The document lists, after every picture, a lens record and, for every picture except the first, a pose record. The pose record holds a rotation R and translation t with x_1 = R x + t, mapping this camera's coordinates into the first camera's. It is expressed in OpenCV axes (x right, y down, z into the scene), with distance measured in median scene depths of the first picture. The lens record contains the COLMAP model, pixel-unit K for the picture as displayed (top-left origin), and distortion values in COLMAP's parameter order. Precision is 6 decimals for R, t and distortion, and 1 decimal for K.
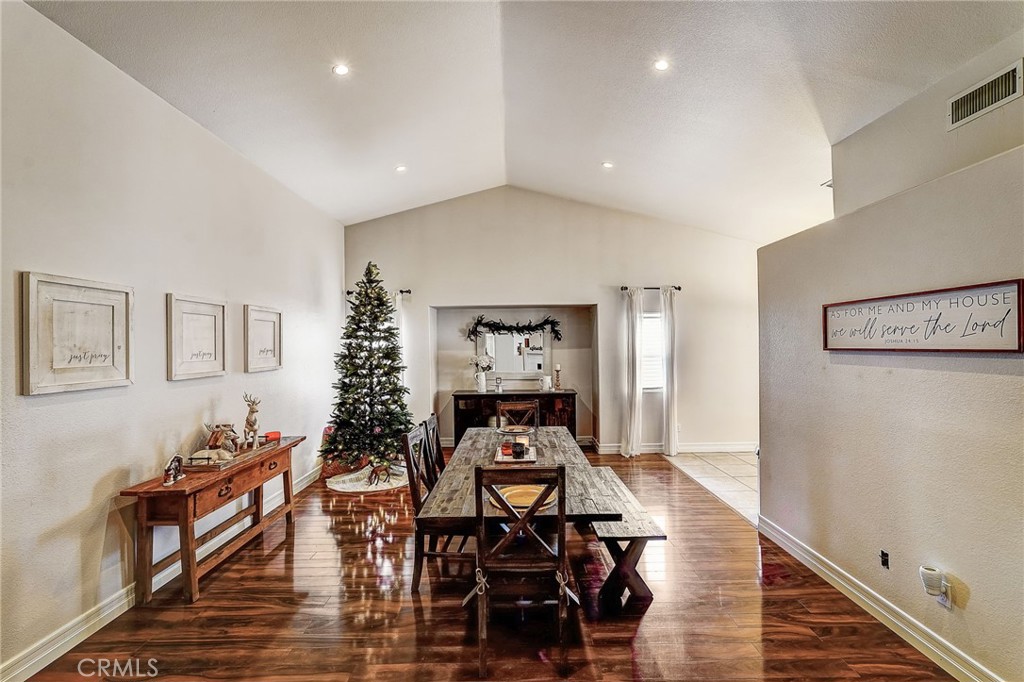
lens RADIAL K [[450.5, 0, 512.0], [0, 450.5, 341.0], [0, 0, 1]] dist [0.000558, -0.000006]
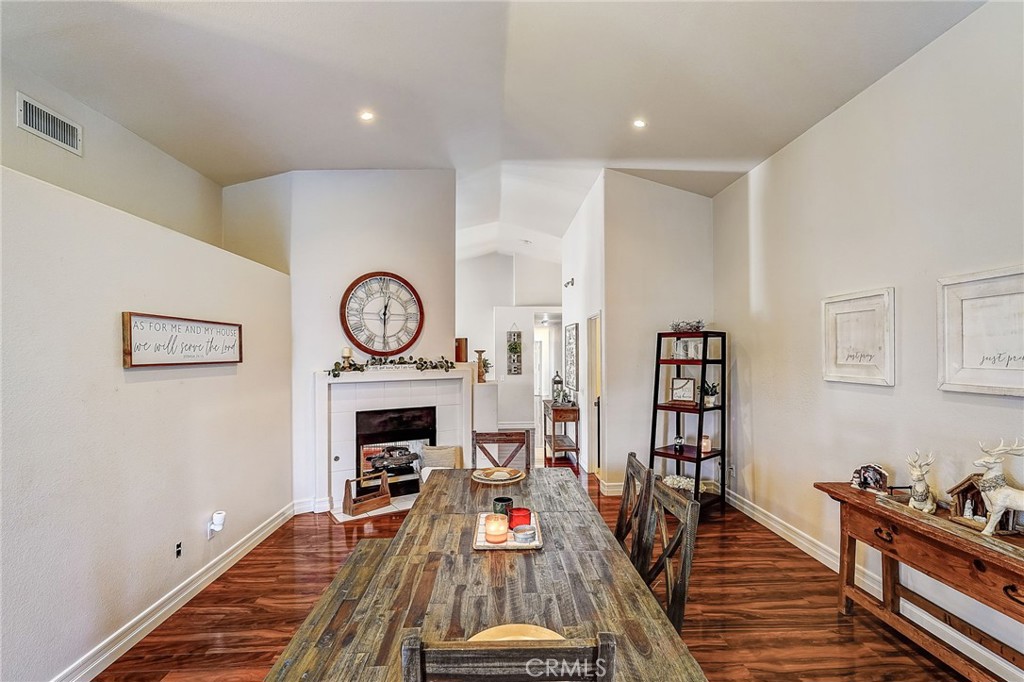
lens RADIAL K [[450.5, 0, 512.0], [0, 450.5, 341.0], [0, 0, 1]] dist [0.000558, -0.000006]
pose [[-0.999058, 0.018740, -0.039151, 0.027760], [0.020159, 0.999142, -0.036175, 0.018895], [0.038440, -0.036930, -0.998578, 2.086101]]
